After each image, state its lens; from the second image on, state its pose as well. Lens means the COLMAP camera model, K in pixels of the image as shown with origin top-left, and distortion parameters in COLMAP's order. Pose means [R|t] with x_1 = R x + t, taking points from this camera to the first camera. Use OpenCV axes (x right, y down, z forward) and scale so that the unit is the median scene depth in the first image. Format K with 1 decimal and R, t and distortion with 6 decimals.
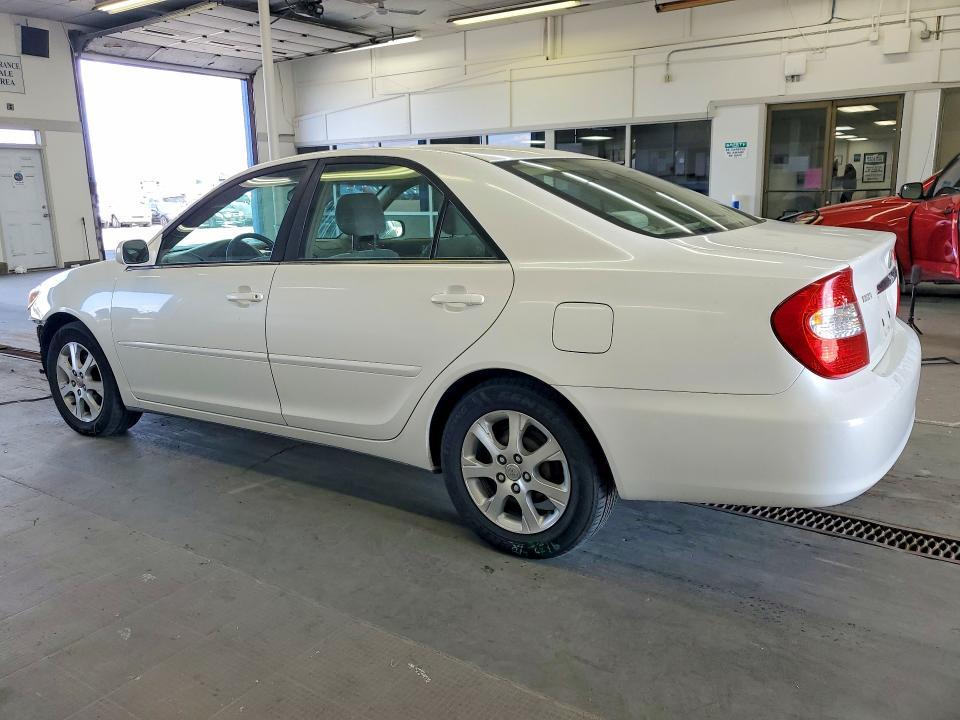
lens RADIAL K [[778.2, 0, 480.0], [0, 778.2, 360.0], [0, 0, 1]] dist [0.015858, 0.002843]
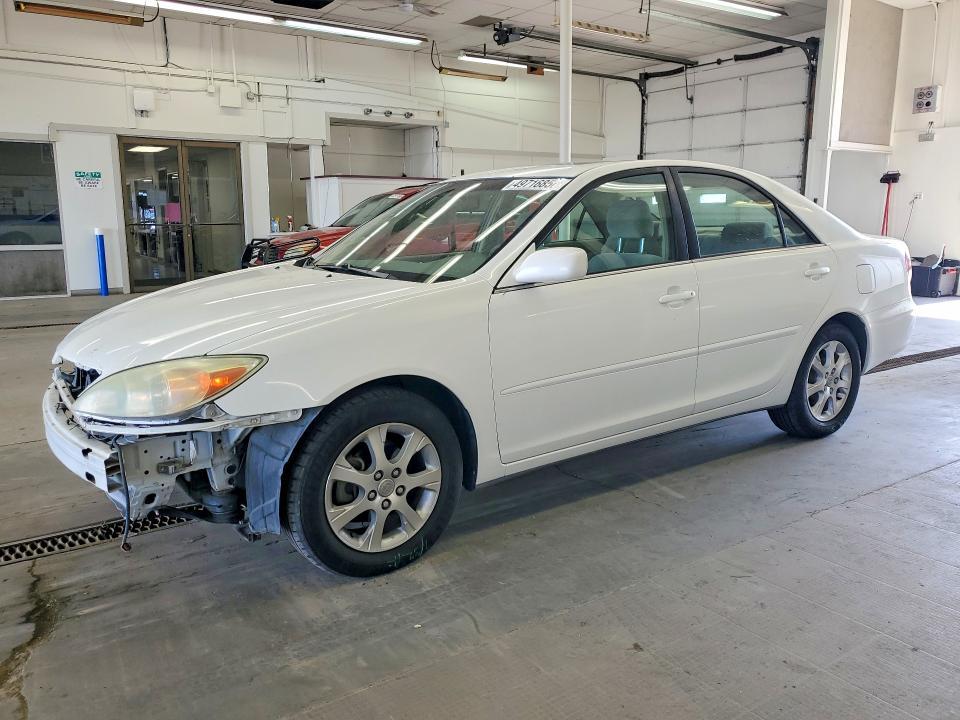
lens RADIAL K [[769.9, 0, 480.0], [0, 769.9, 360.0], [0, 0, 1]] dist [0.037463, 0.000271]
pose [[0.344353, -0.151397, 0.926553, -0.614652], [0.203569, 0.975473, 0.083734, -0.063735], [-0.916504, 0.159783, 0.366727, 0.403445]]
